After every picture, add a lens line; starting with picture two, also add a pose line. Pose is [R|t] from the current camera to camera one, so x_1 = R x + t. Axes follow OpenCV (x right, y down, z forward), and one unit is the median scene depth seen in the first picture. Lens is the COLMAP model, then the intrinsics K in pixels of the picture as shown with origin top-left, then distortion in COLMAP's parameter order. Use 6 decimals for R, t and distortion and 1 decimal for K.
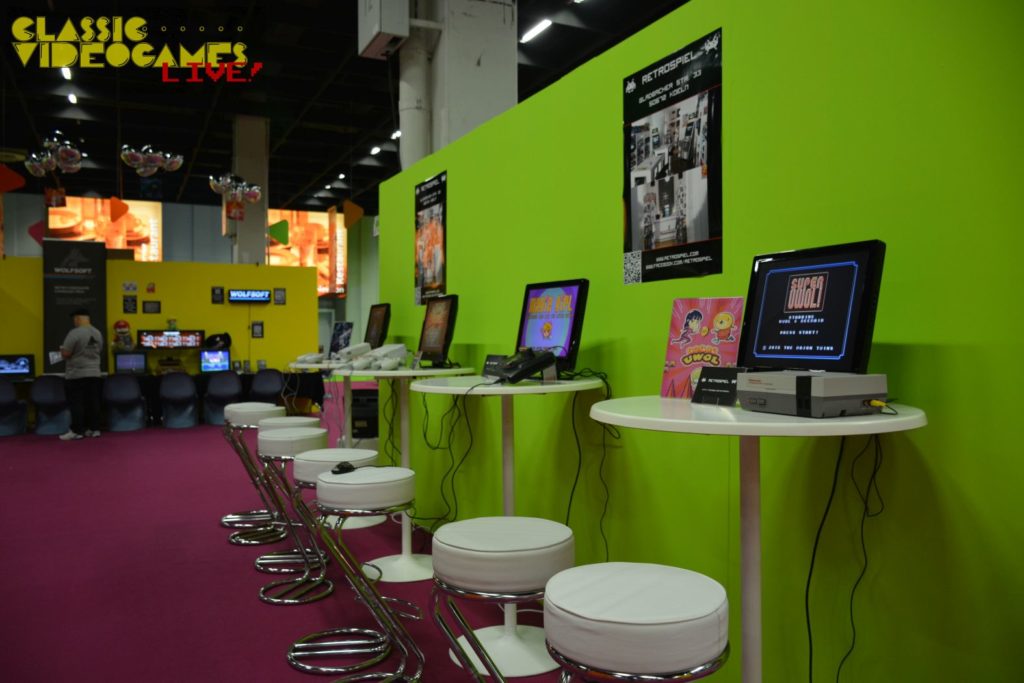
lens RADIAL K [[782.3, 0, 512.0], [0, 782.3, 341.5], [0, 0, 1]] dist [-0.026134, 0.001039]
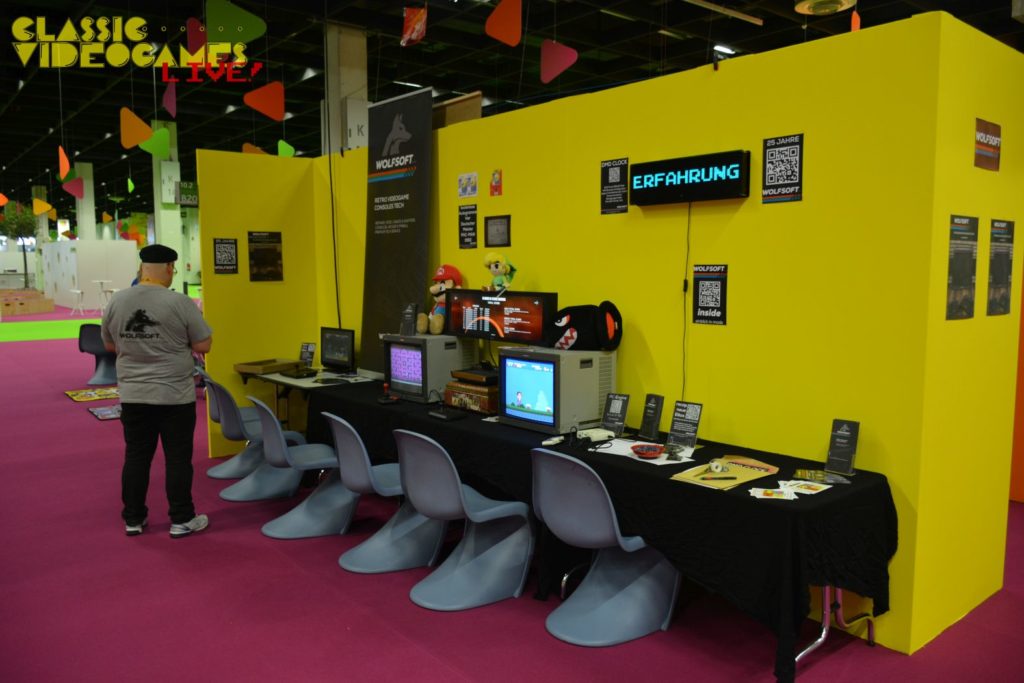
lens RADIAL K [[782.3, 0, 512.0], [0, 782.3, 341.5], [0, 0, 1]] dist [-0.026134, 0.001039]
pose [[0.228671, 0.096856, -0.968674, -0.064750], [-0.006912, 0.995175, 0.097874, -0.027301], [0.973479, -0.015685, 0.228237, 0.917795]]
